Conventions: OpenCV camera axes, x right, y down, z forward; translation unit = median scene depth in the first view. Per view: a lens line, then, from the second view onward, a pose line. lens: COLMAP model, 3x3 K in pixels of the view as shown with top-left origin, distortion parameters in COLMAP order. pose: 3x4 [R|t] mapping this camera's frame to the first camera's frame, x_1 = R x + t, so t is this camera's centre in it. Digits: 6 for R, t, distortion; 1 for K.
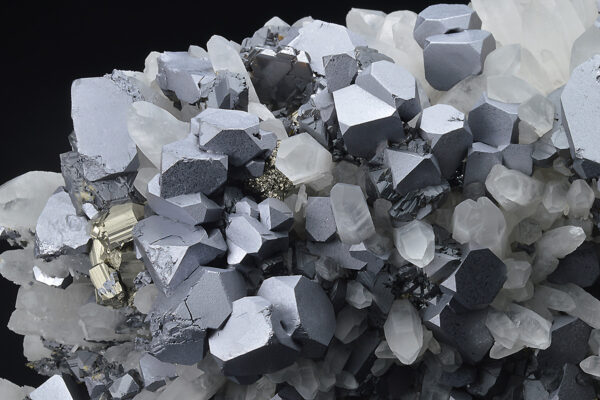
lens RADIAL K [[1610.2, 0, 300.0], [0, 1610.2, 200.0], [0, 0, 1]] dist [-0.059331, 0.320298]
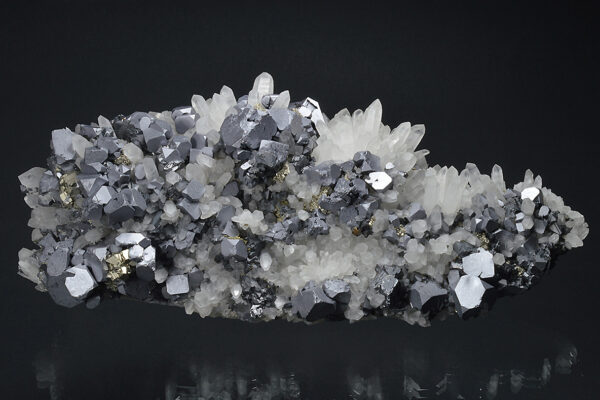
lens RADIAL K [[1610.2, 0, 300.0], [0, 1610.2, 200.0], [0, 0, 1]] dist [-0.059331, 0.320298]
pose [[0.993484, -0.036347, 0.108022, -0.016004], [0.055529, 0.982051, -0.180258, 0.596965], [-0.099531, 0.185082, 0.977670, -1.853809]]
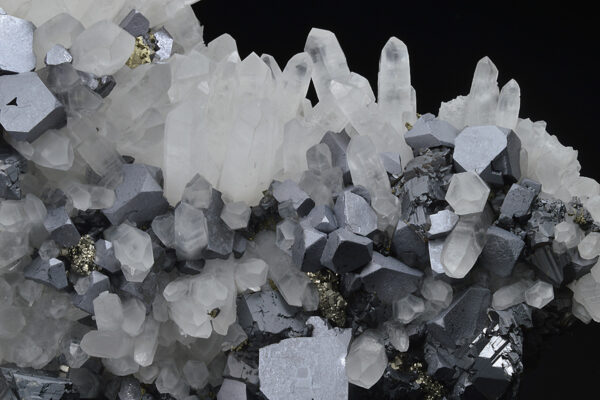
lens RADIAL K [[1610.2, 0, 300.0], [0, 1610.2, 200.0], [0, 0, 1]] dist [-0.059331, 0.320298]
pose [[0.997392, -0.029661, 0.065804, 0.549097], [0.025831, 0.997964, 0.058311, 0.046480], [-0.067399, -0.056459, 0.996127, 0.014856]]
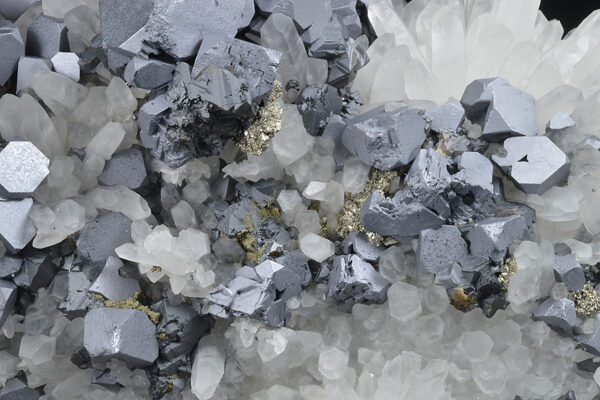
lens RADIAL K [[1610.2, 0, 300.0], [0, 1610.2, 200.0], [0, 0, 1]] dist [-0.059331, 0.320298]
pose [[0.999526, -0.000403, 0.030782, 0.260164], [0.005733, 0.984858, -0.173270, 0.250627], [-0.030247, 0.173365, 0.984393, -0.042822]]
